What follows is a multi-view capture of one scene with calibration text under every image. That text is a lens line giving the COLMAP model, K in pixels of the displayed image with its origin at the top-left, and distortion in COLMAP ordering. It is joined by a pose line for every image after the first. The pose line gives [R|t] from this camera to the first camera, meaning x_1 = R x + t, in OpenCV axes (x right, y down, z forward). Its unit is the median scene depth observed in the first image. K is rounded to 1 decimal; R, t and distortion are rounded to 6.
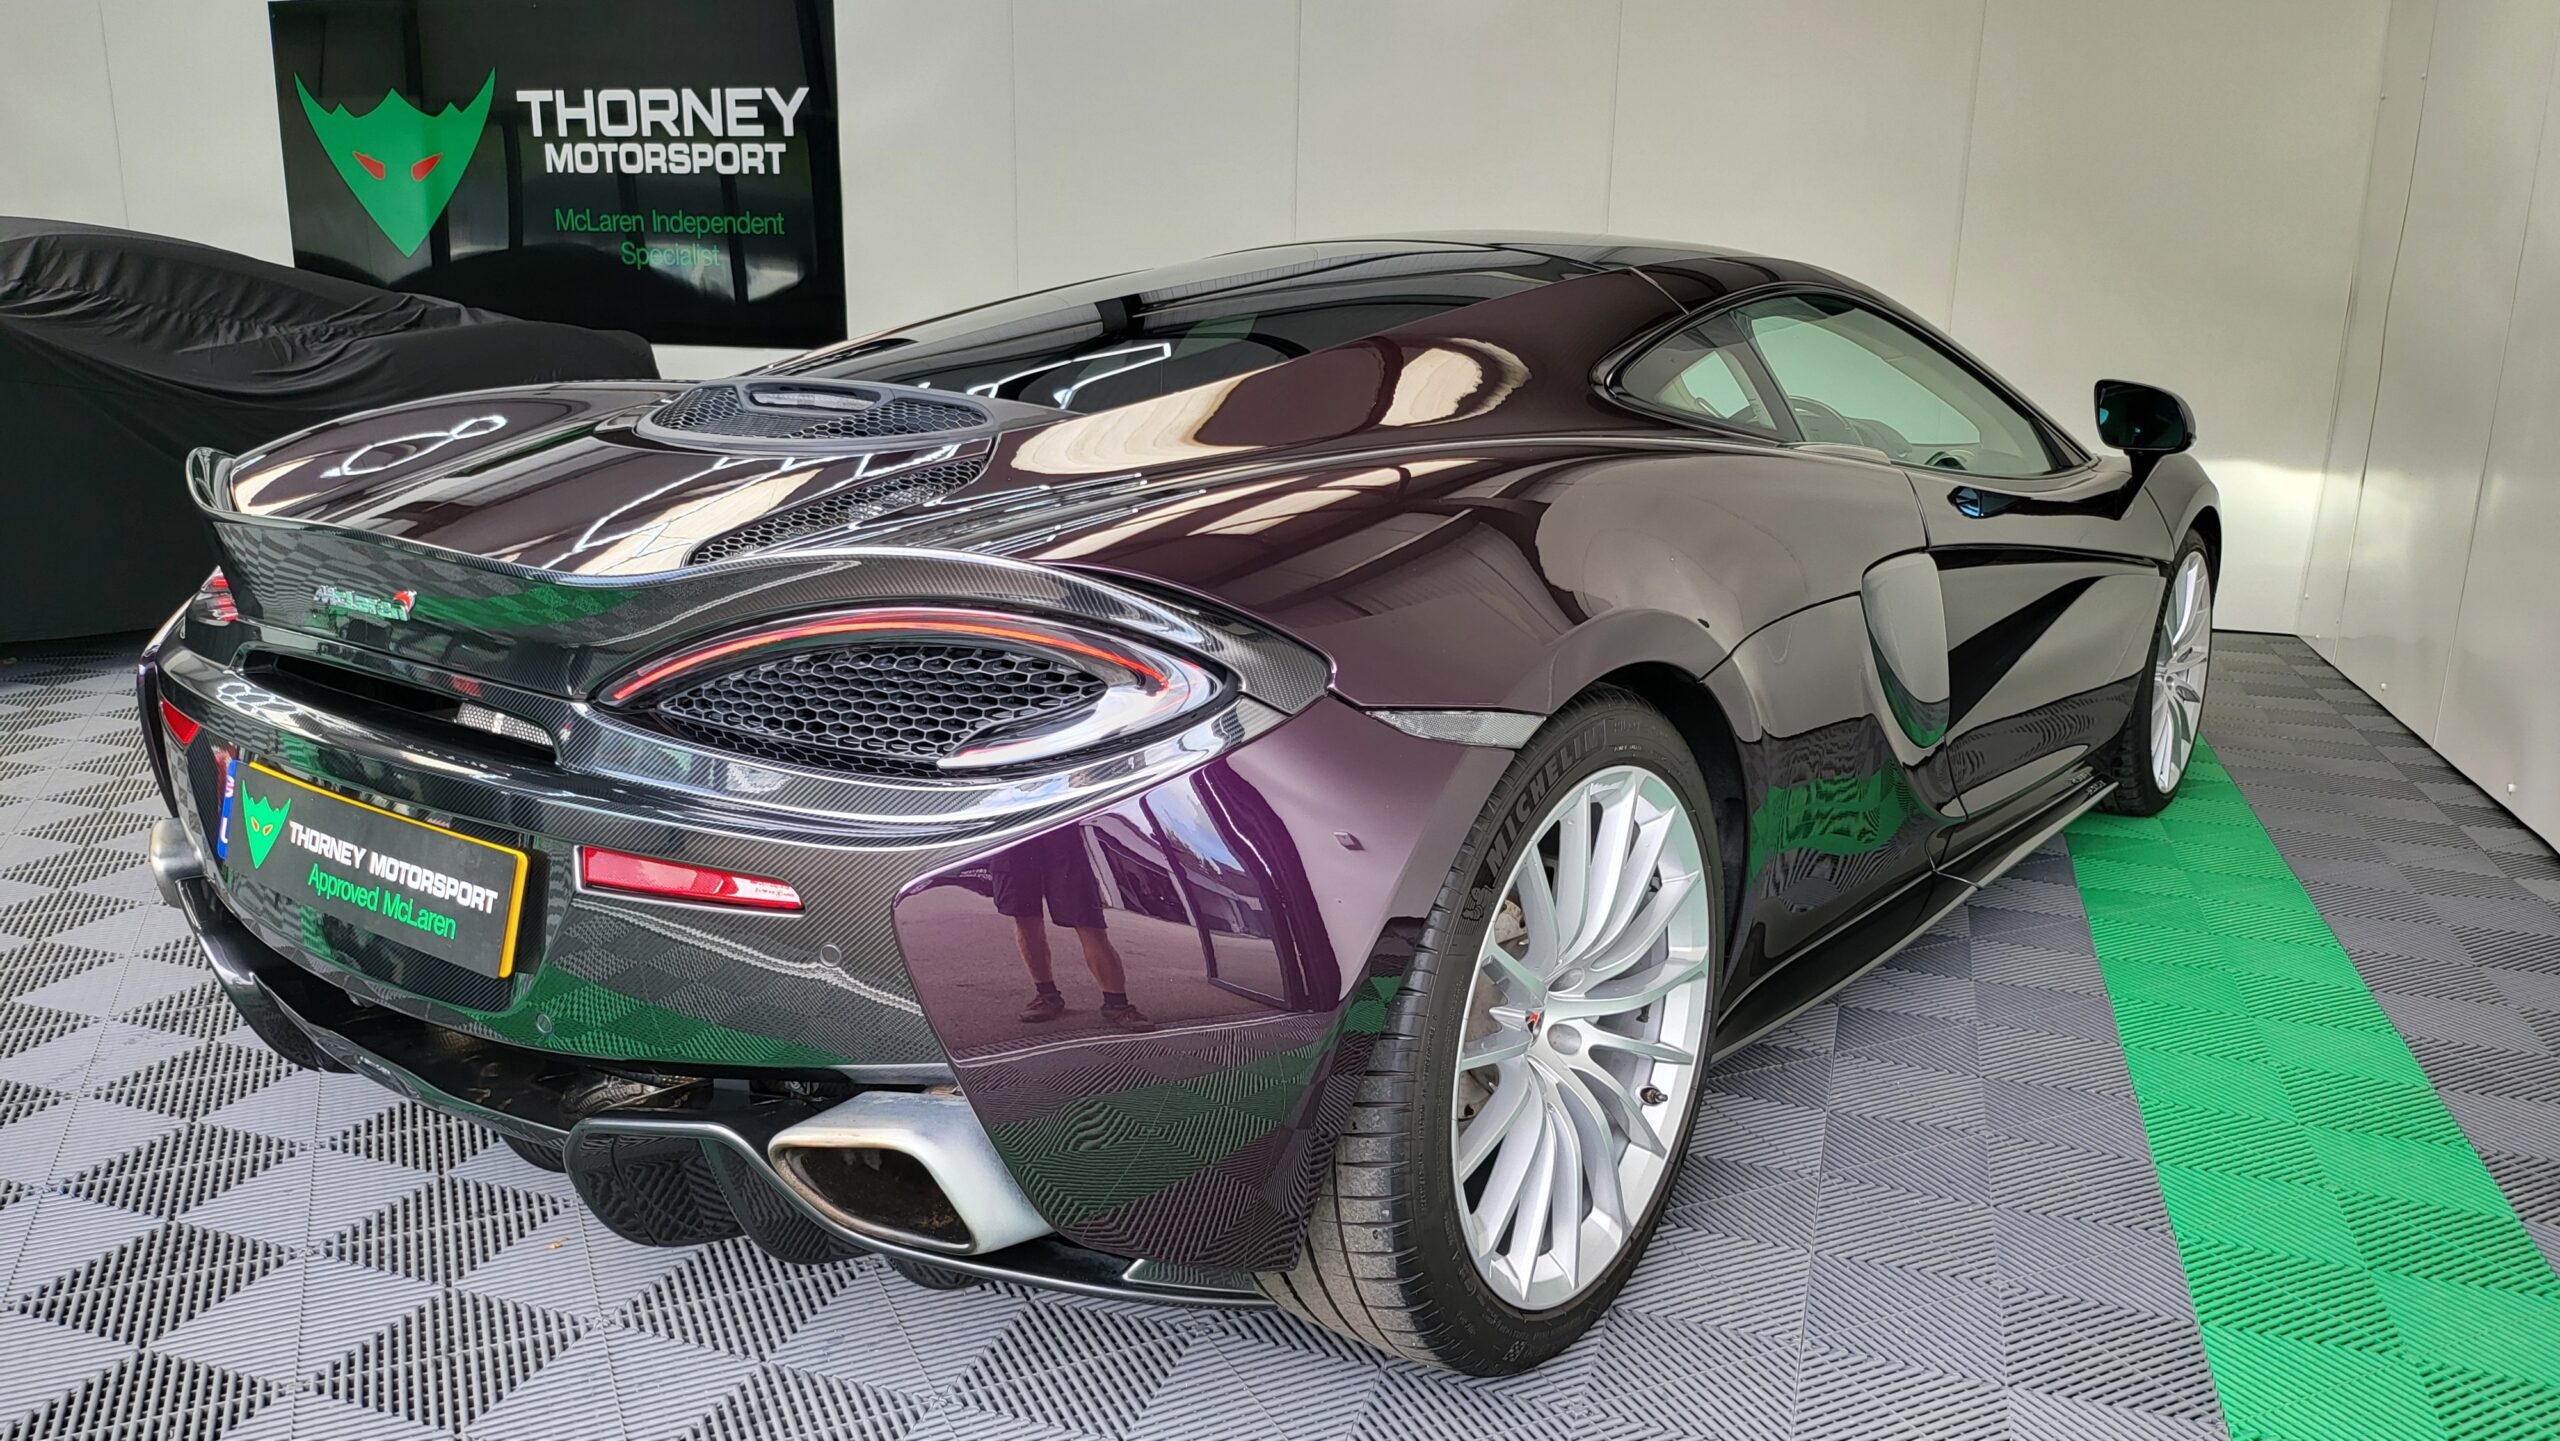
lens RADIAL K [[1824.6, 0, 1295.0], [0, 1824.6, 712.5], [0, 0, 1]] dist [0.062922, -0.089975]
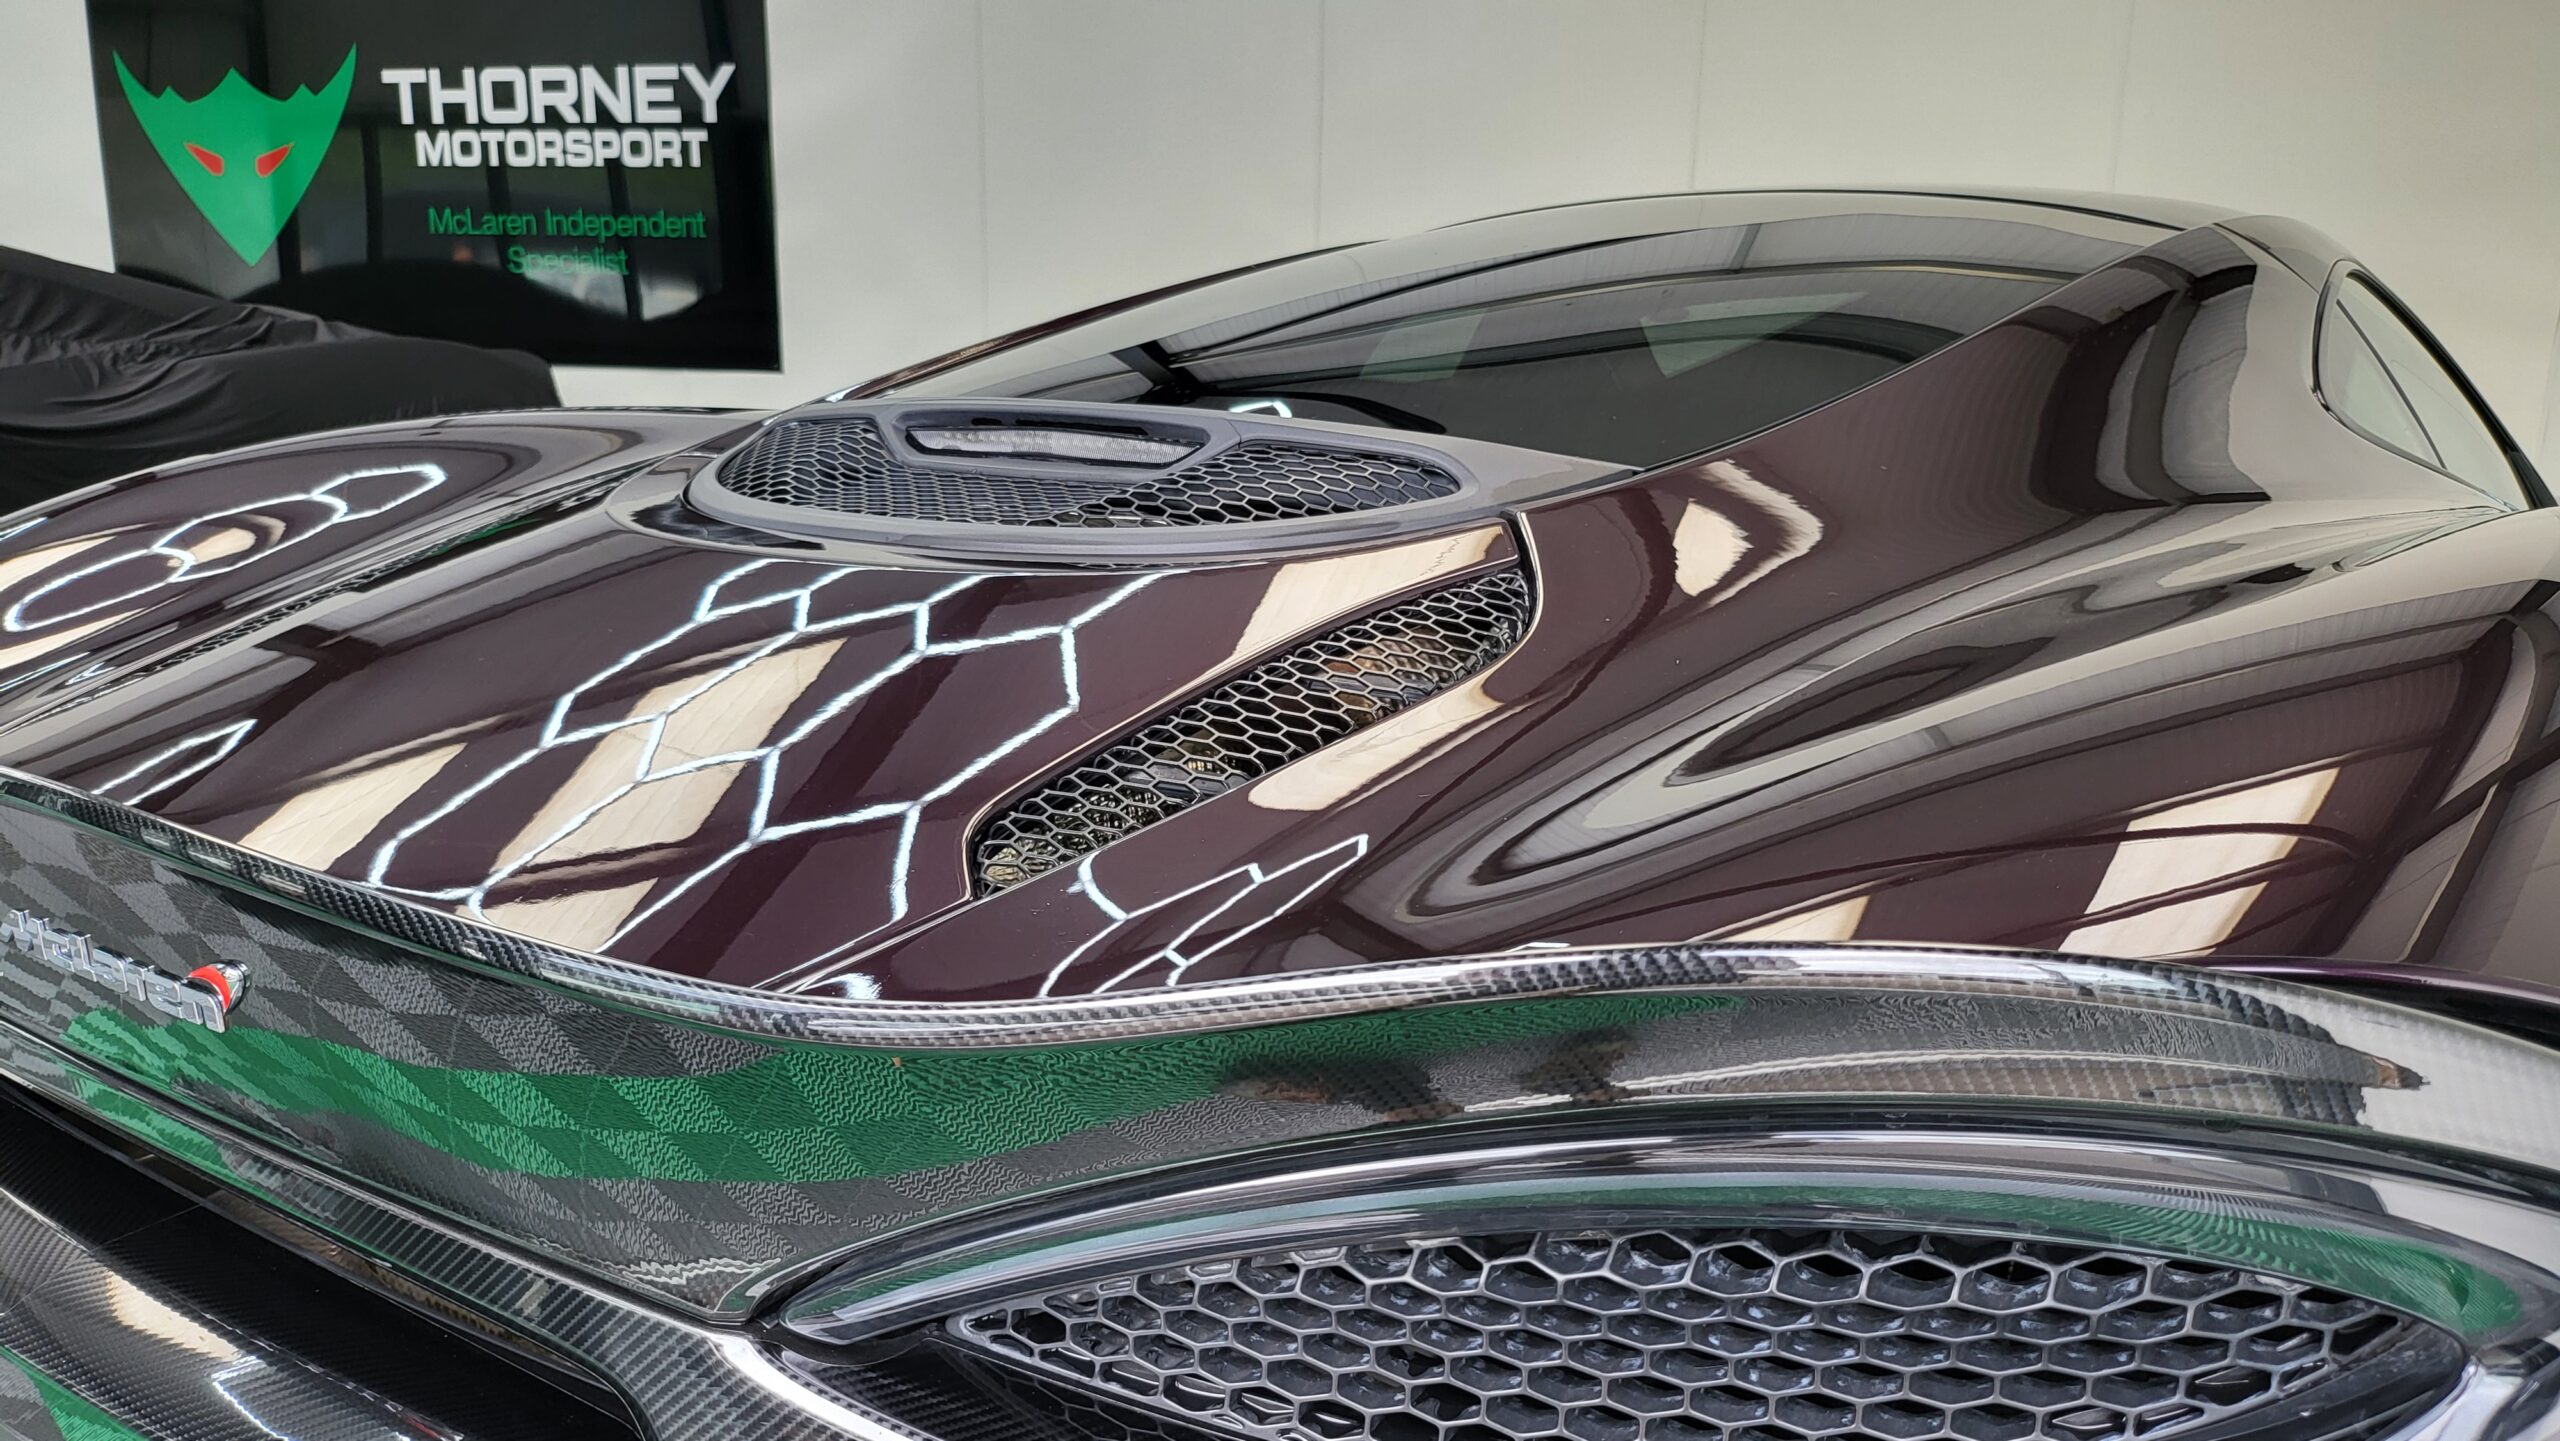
lens RADIAL K [[1780.4, 0, 1267.3], [0, 1780.4, 713.5], [0, 0, 1]] dist [0.008394, -0.020905]
pose [[0.997665, -0.012362, 0.067169, -0.108880], [0.012978, 0.999878, -0.008743, -0.041569], [-0.067053, 0.009594, 0.997703, 0.231145]]
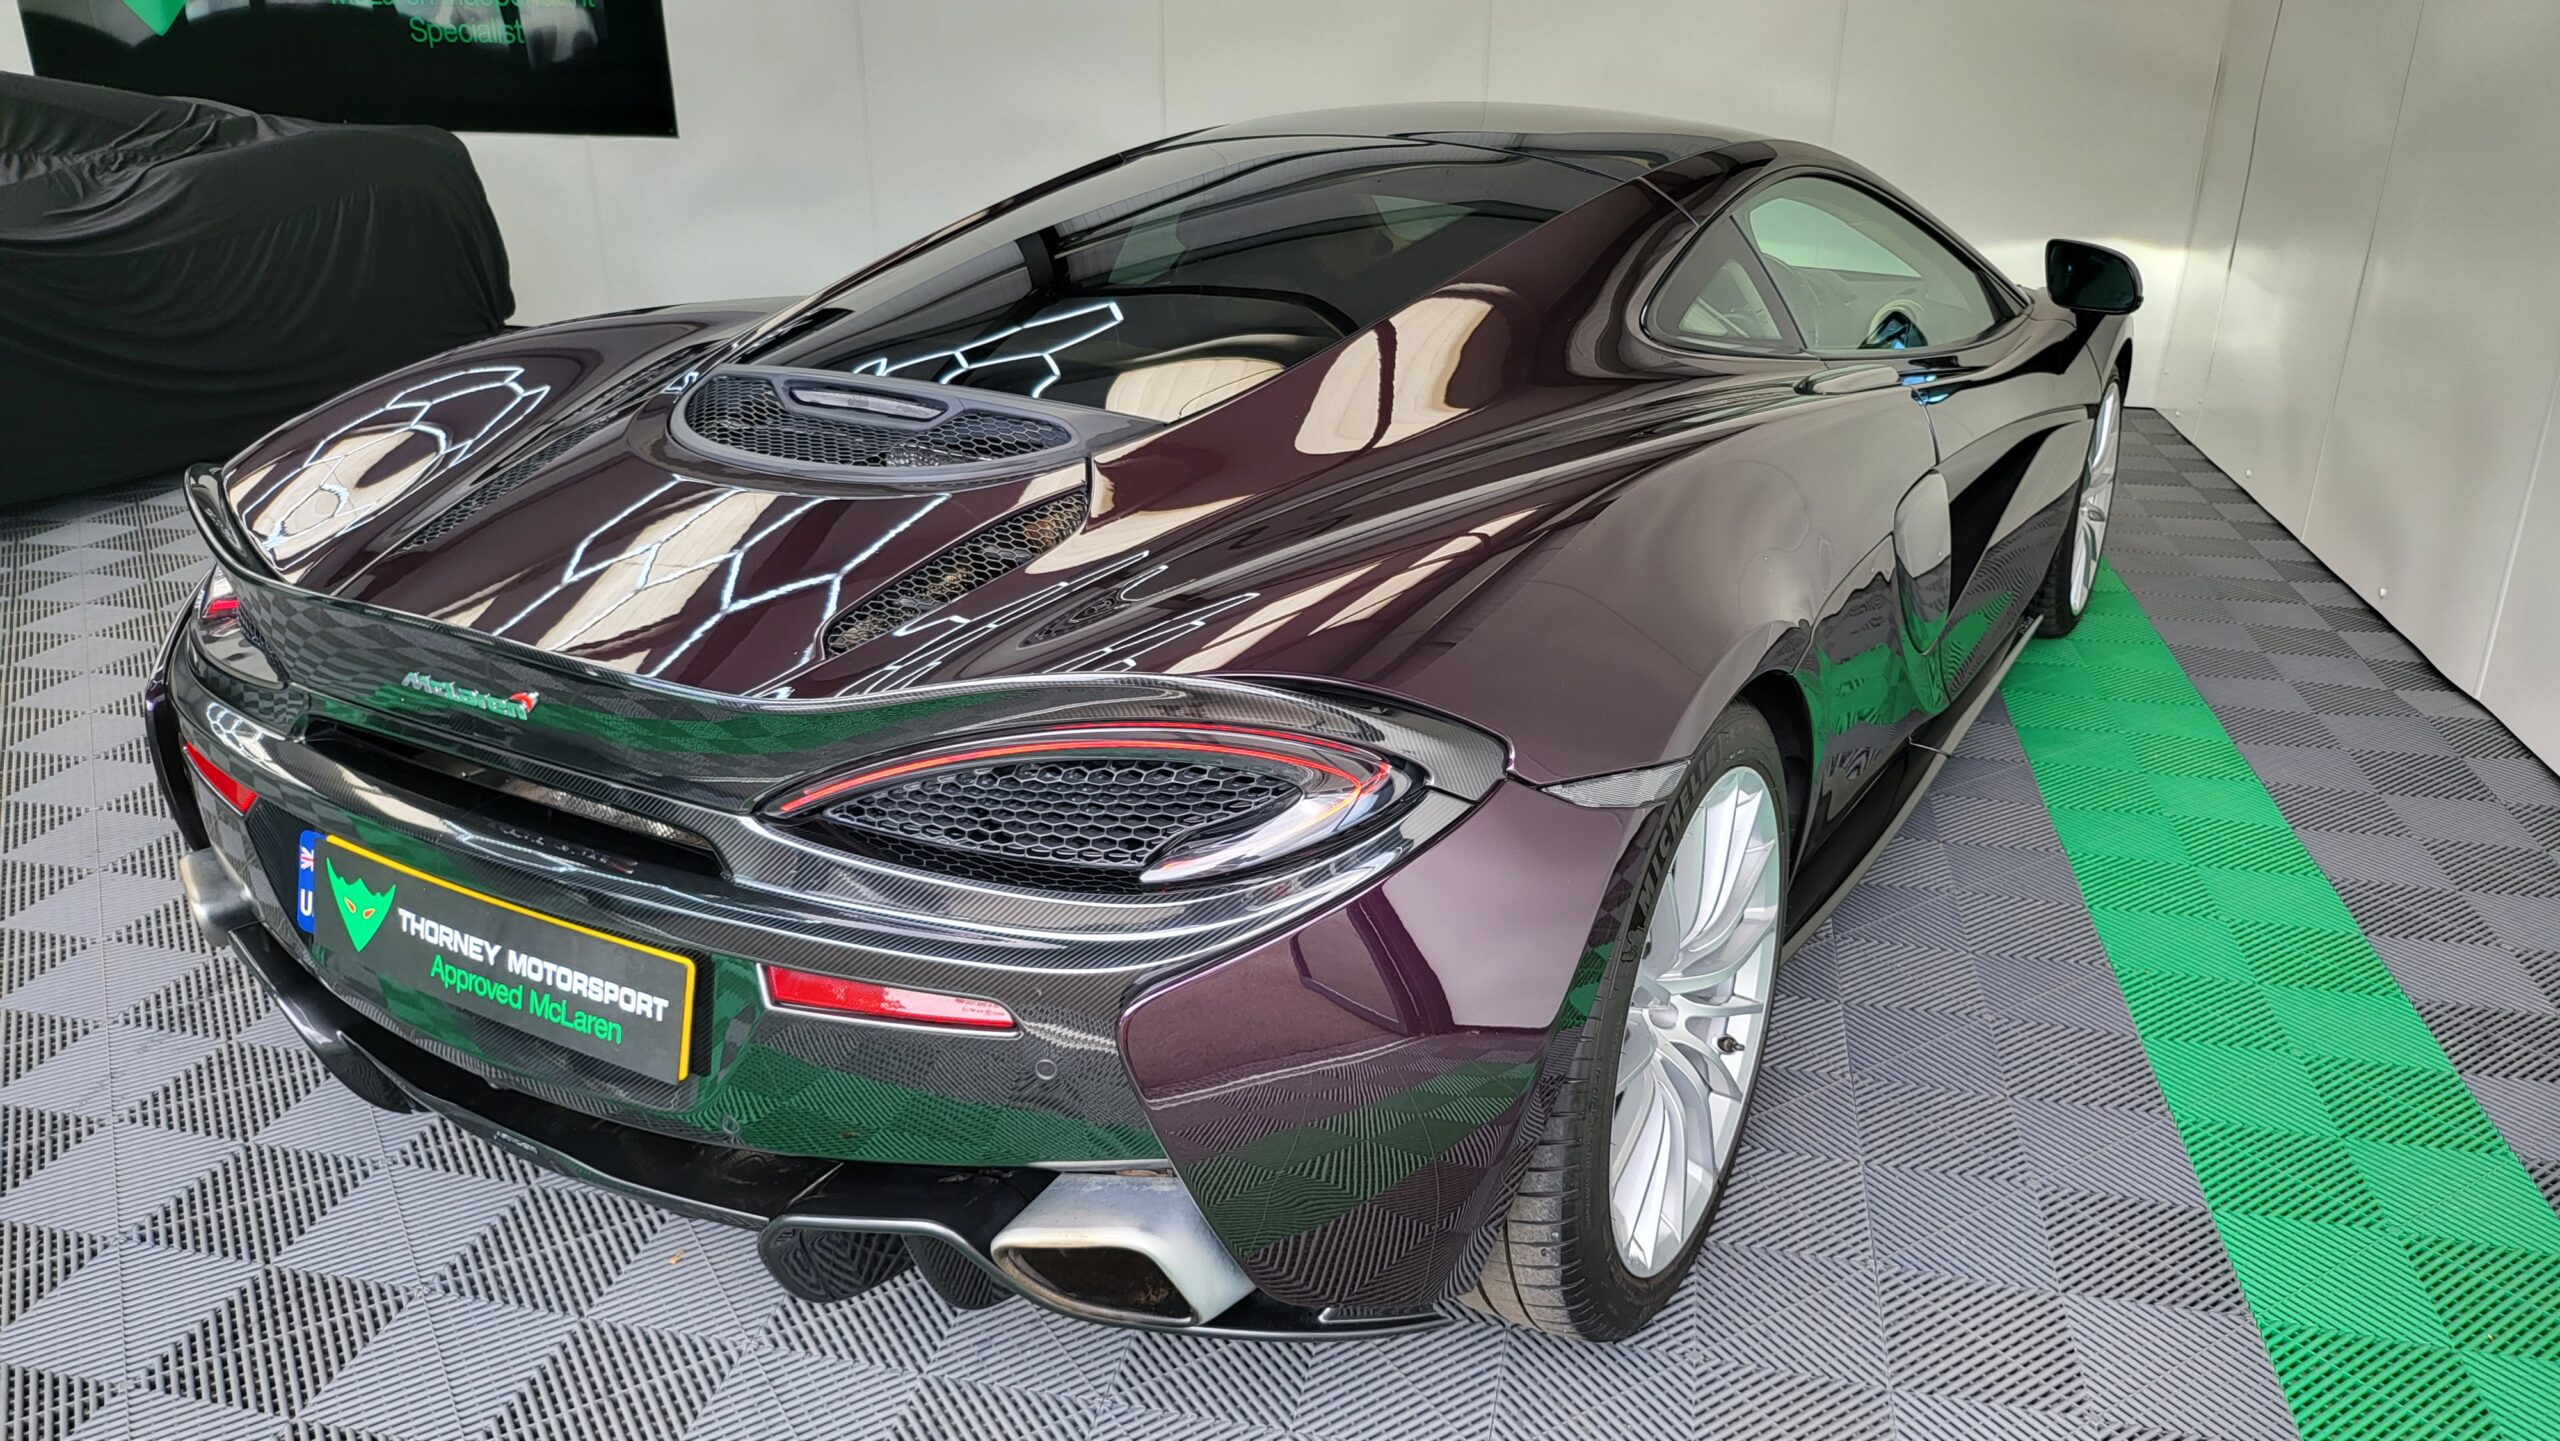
lens RADIAL K [[1839.6, 0, 1293.6], [0, 1839.6, 695.2], [0, 0, 1]] dist [0.037900, -0.052194]
pose [[0.992854, -0.055437, 0.105681, -0.070040], [0.038596, 0.987126, 0.155216, -0.074174], [-0.112926, -0.150028, 0.982211, 0.003433]]
